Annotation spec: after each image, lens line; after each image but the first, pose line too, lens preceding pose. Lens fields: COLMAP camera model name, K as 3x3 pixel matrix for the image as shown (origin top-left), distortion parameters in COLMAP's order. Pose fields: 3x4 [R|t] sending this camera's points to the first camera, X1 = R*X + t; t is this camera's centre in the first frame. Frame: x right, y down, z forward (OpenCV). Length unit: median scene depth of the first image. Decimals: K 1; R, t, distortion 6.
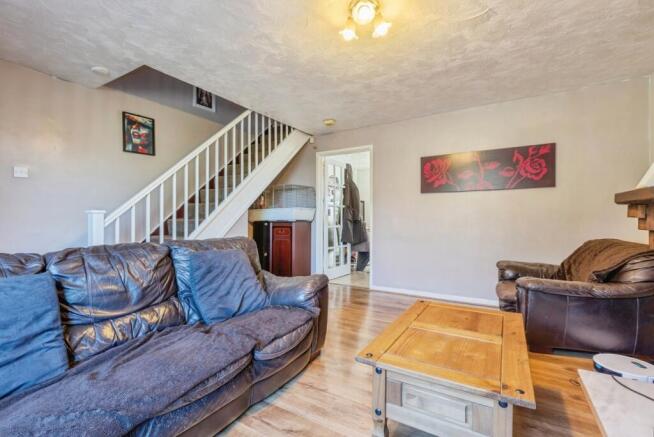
lens RADIAL K [[293.8, 0, 323.3], [0, 293.8, 221.9], [0, 0, 1]] dist [-0.001844, -0.000255]
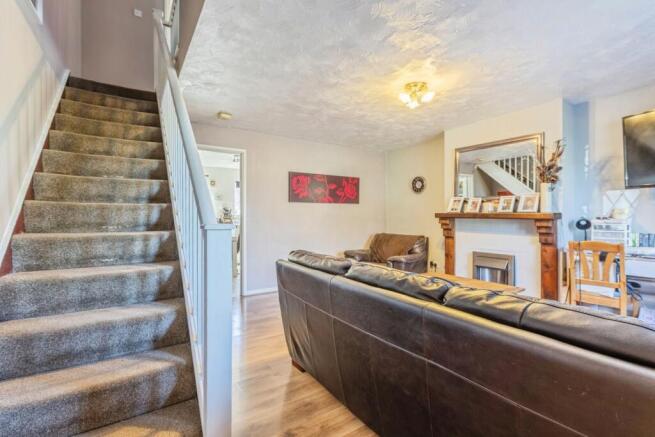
lens RADIAL K [[294.3, 0, 323.8], [0, 294.3, 215.3], [0, 0, 1]] dist [-0.001844, -0.000255]
pose [[0.413985, -0.004156, 0.910274, -0.797465], [0.015081, 0.999884, -0.002294, -0.047291], [-0.910159, 0.014678, 0.413999, 0.458049]]
